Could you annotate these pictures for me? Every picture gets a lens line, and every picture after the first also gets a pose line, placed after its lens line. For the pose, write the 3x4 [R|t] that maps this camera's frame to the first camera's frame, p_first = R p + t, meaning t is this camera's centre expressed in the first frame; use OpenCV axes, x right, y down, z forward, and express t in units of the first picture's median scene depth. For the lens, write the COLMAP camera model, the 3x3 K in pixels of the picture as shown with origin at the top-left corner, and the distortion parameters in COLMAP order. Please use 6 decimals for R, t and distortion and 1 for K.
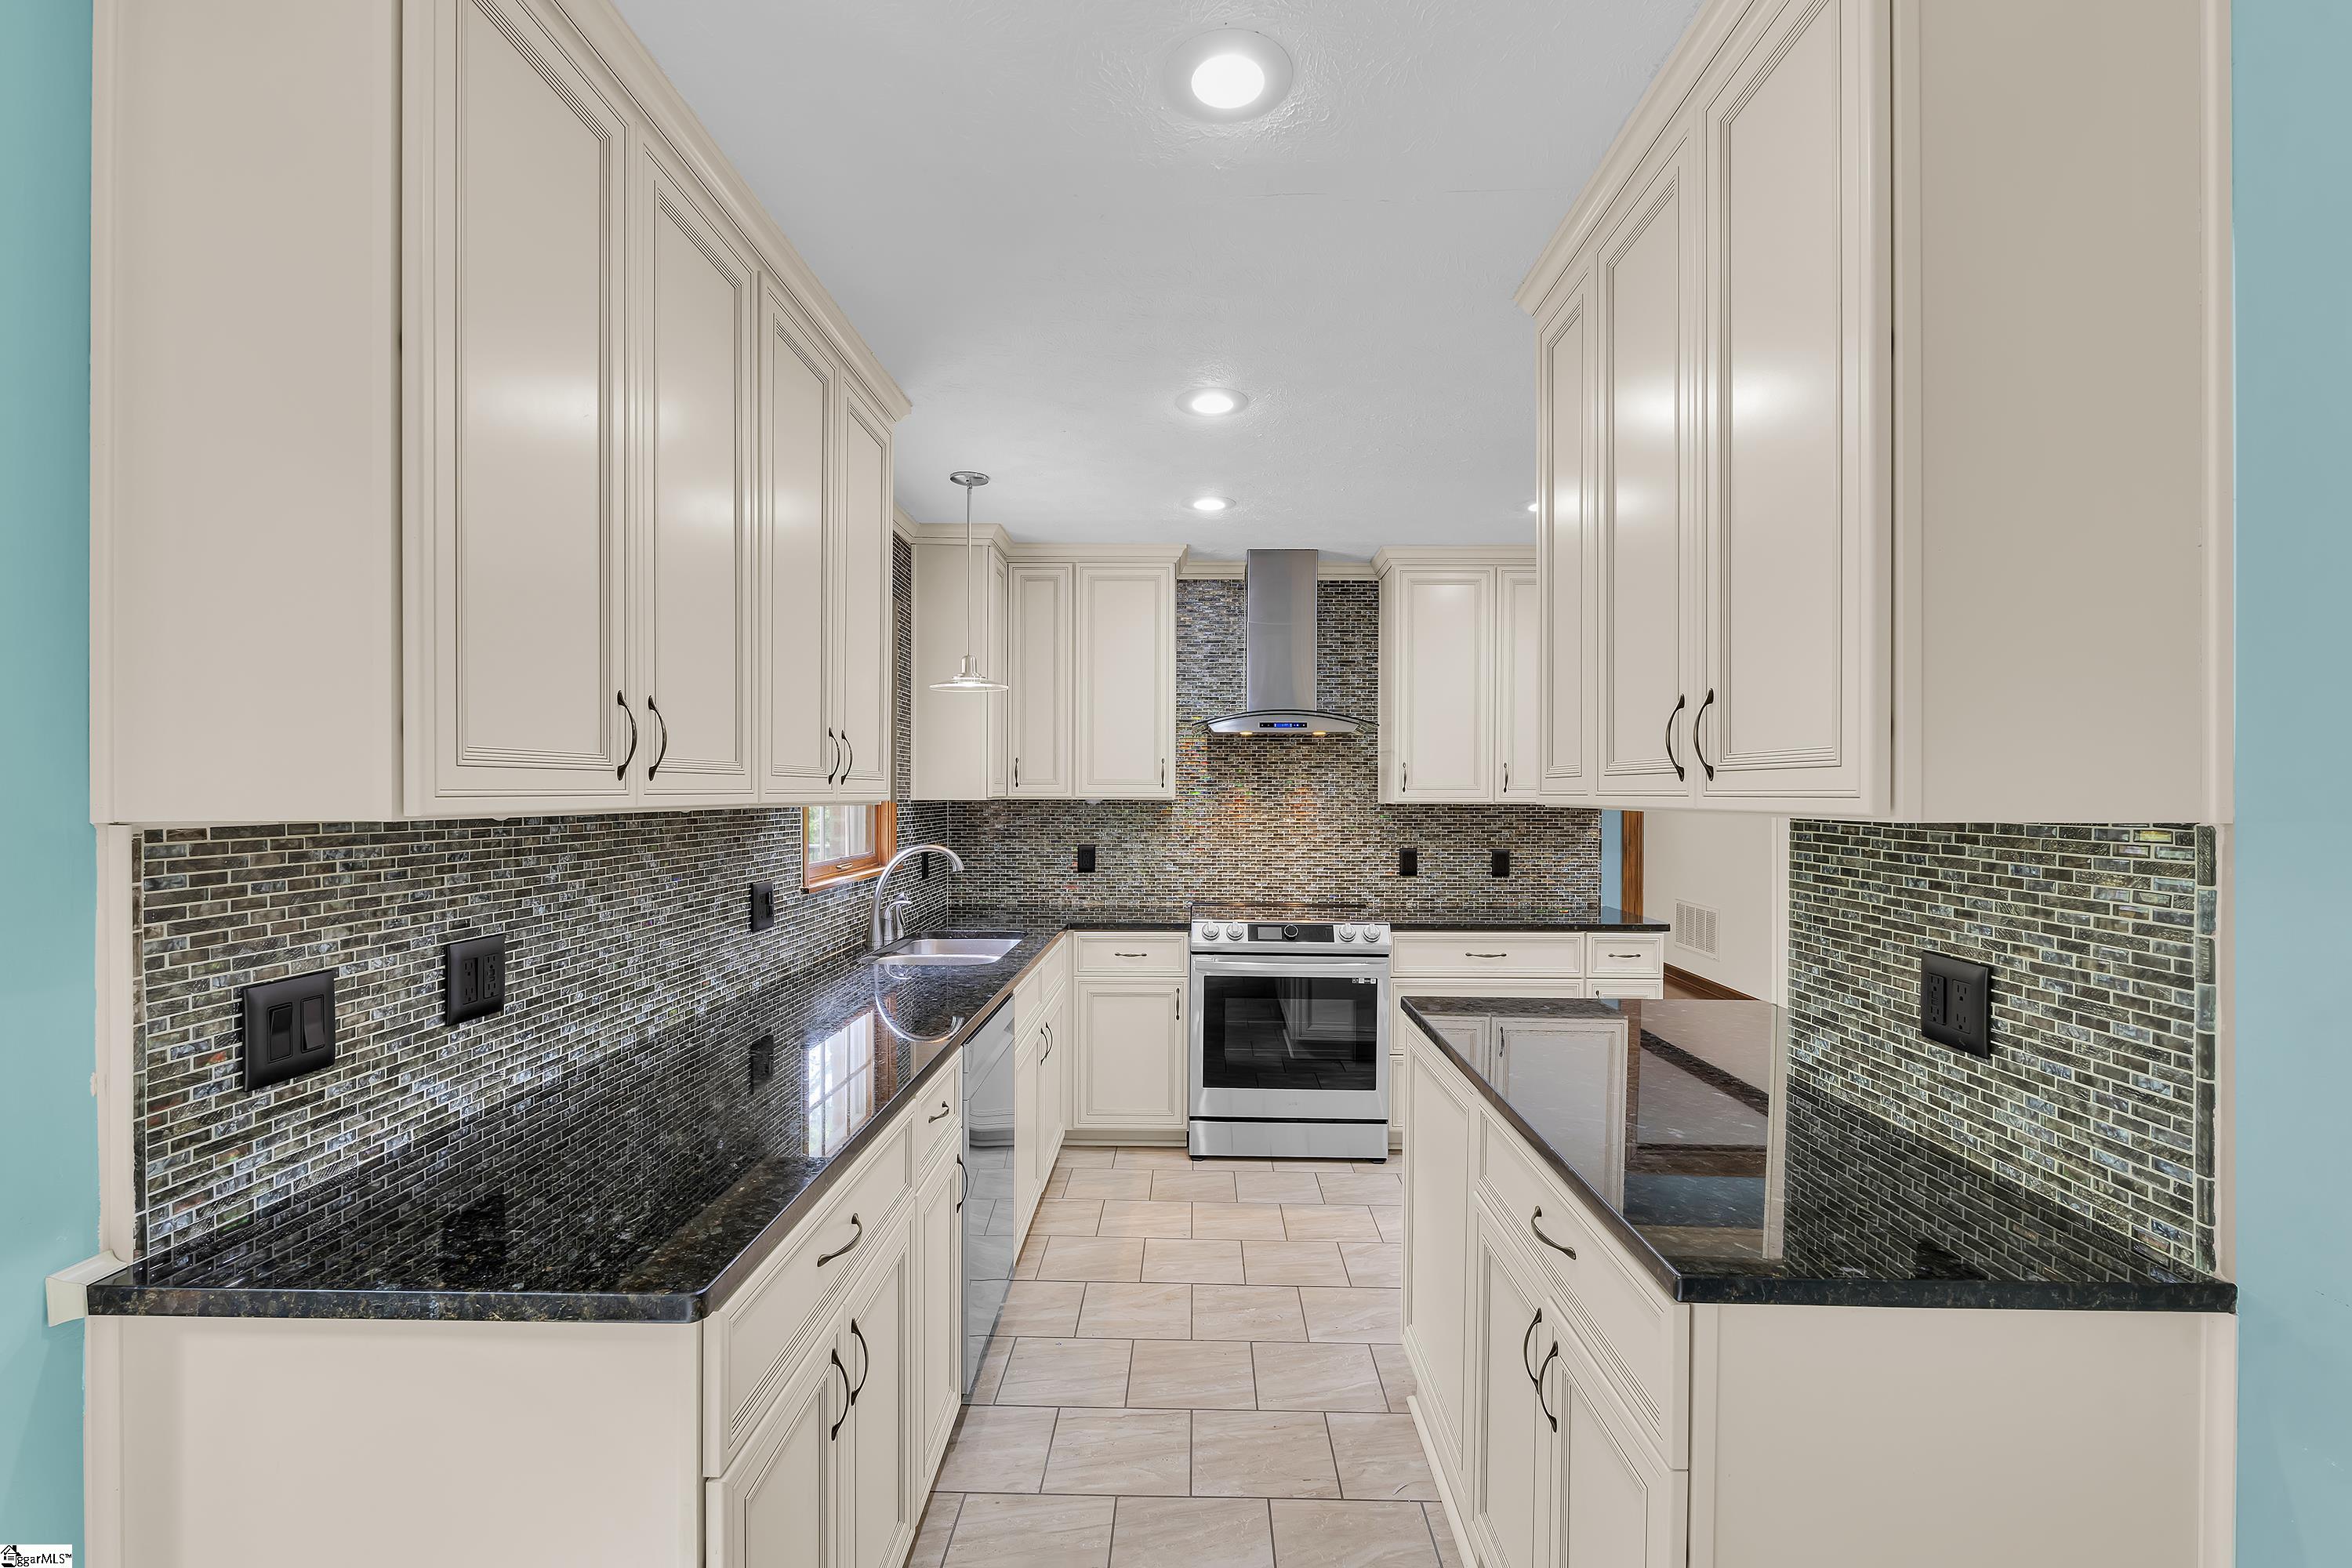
lens RADIAL K [[1029.4, 0, 1179.3], [0, 1029.4, 797.0], [0, 0, 1]] dist [-0.006950, 0.000171]
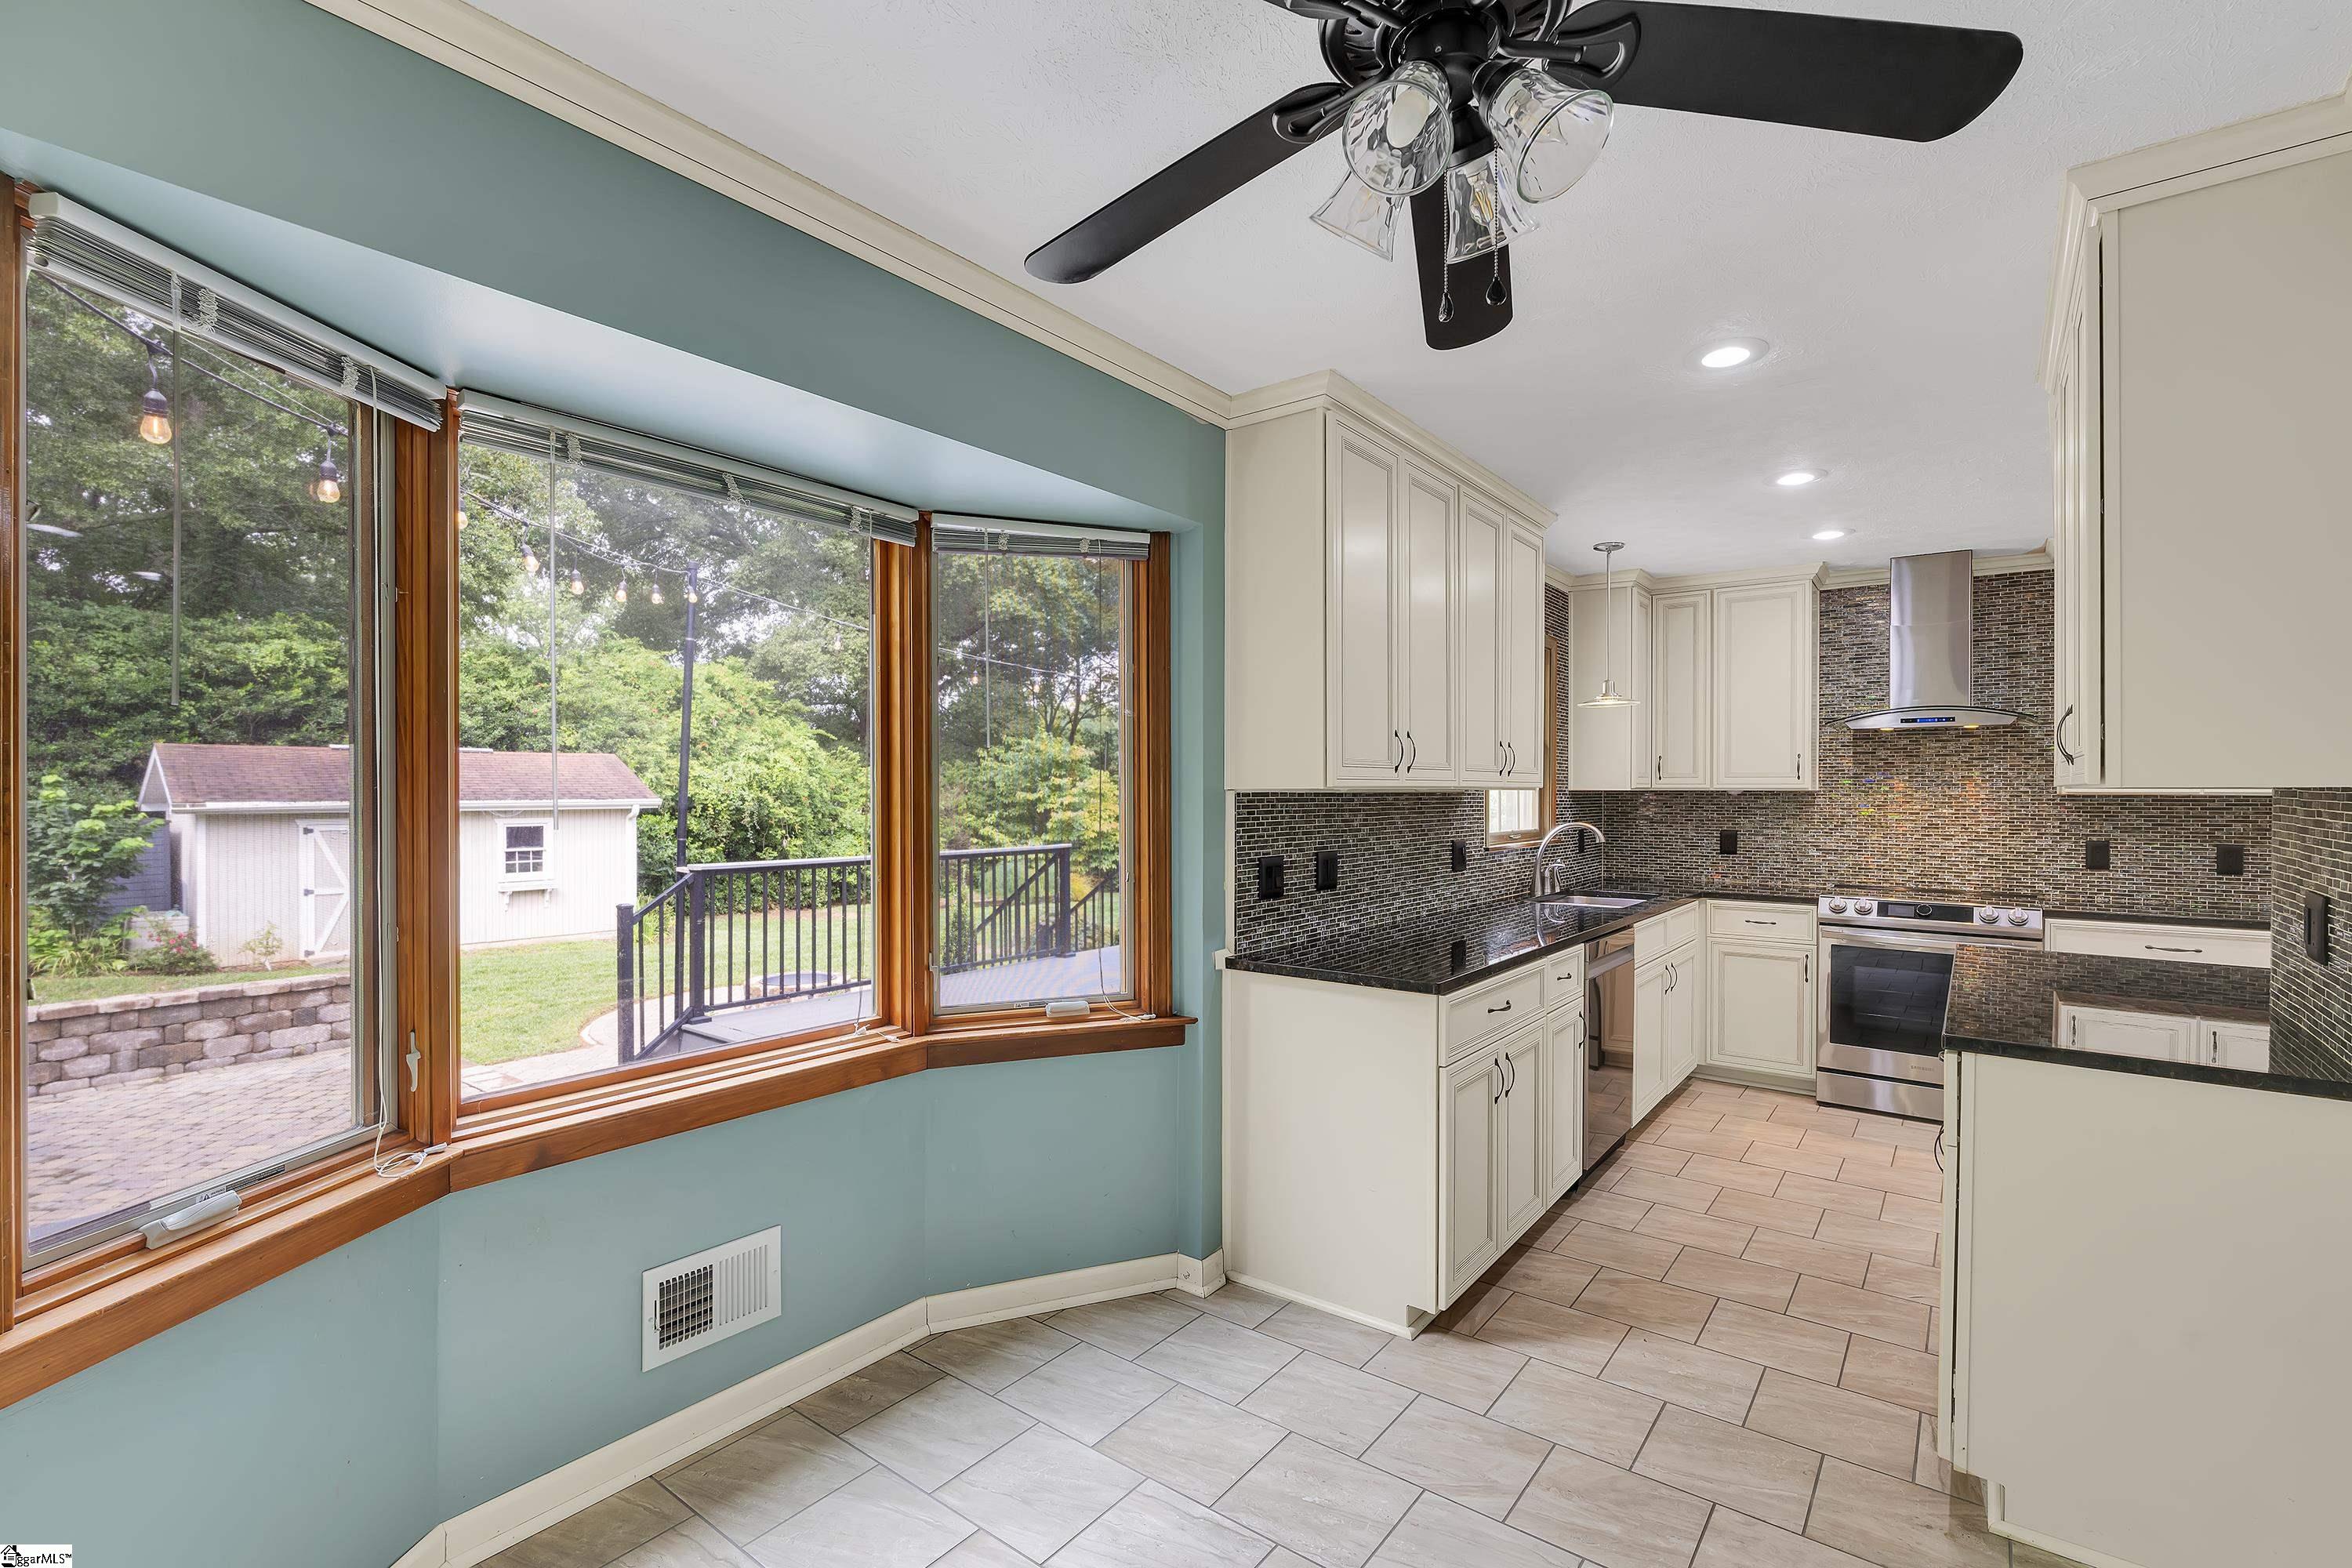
lens RADIAL K [[1018.9, 0, 1181.7], [0, 1018.9, 789.7], [0, 0, 1]] dist [-0.005236, -0.000072]
pose [[0.798498, -0.000974, -0.601997, 0.127318], [-0.002778, 0.999982, -0.005302, 0.010780], [0.601991, 0.005906, 0.798481, -0.329638]]
